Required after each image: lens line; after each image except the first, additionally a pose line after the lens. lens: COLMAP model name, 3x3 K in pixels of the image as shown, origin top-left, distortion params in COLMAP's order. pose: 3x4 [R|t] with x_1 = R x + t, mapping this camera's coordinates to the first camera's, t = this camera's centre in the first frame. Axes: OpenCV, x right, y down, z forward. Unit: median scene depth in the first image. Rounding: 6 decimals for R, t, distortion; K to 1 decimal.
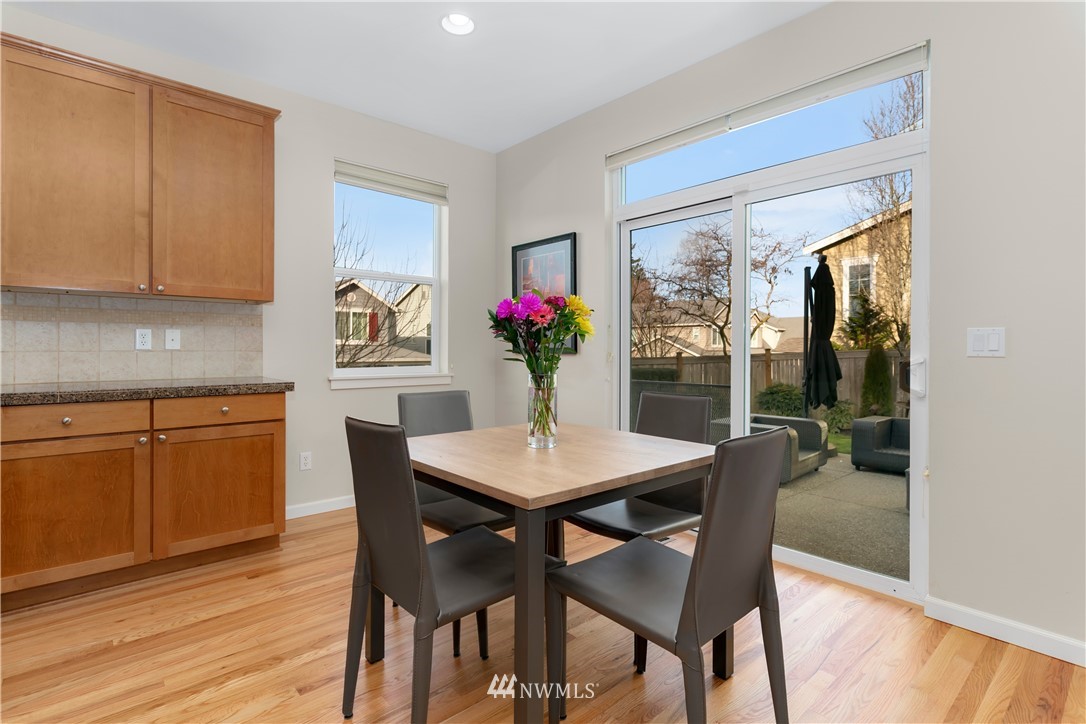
lens RADIAL K [[524.0, 0, 548.8], [0, 524.0, 350.3], [0, 0, 1]] dist [-0.000510, 0.001507]
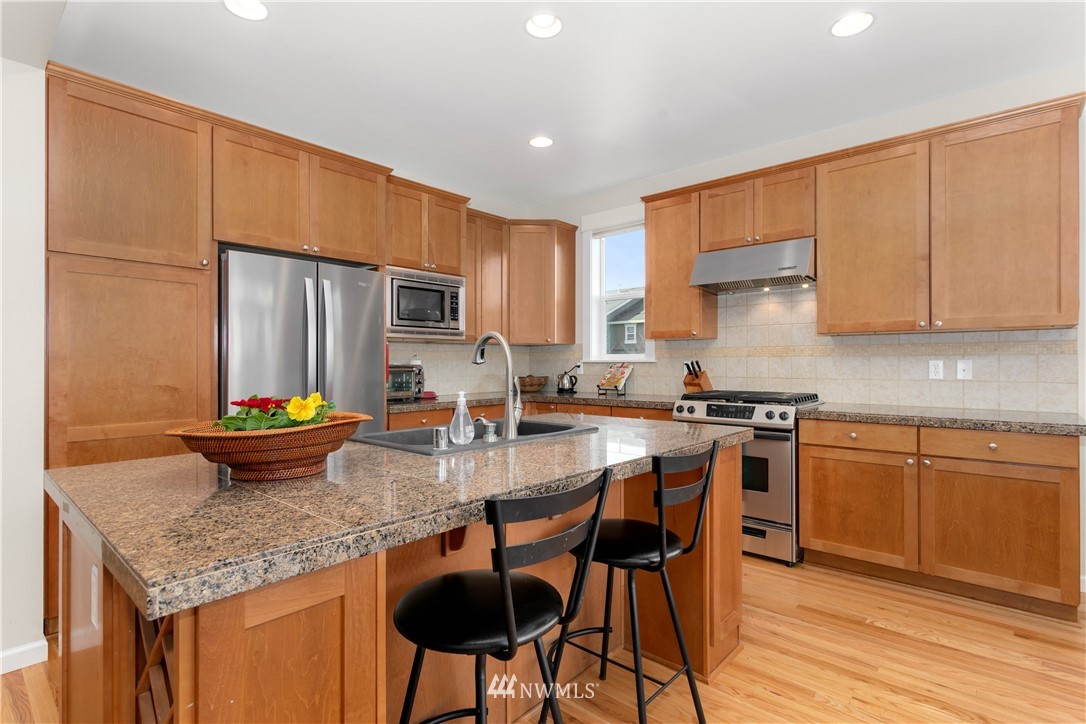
lens RADIAL K [[524.0, 0, 547.9], [0, 524.0, 364.7], [0, 0, 1]] dist [-0.000510, 0.001507]
pose [[0.123274, 0.000942, -0.992372, 0.244701], [-0.002606, 0.999996, 0.000625, -0.035792], [0.992369, 0.002509, 0.123276, 0.081138]]
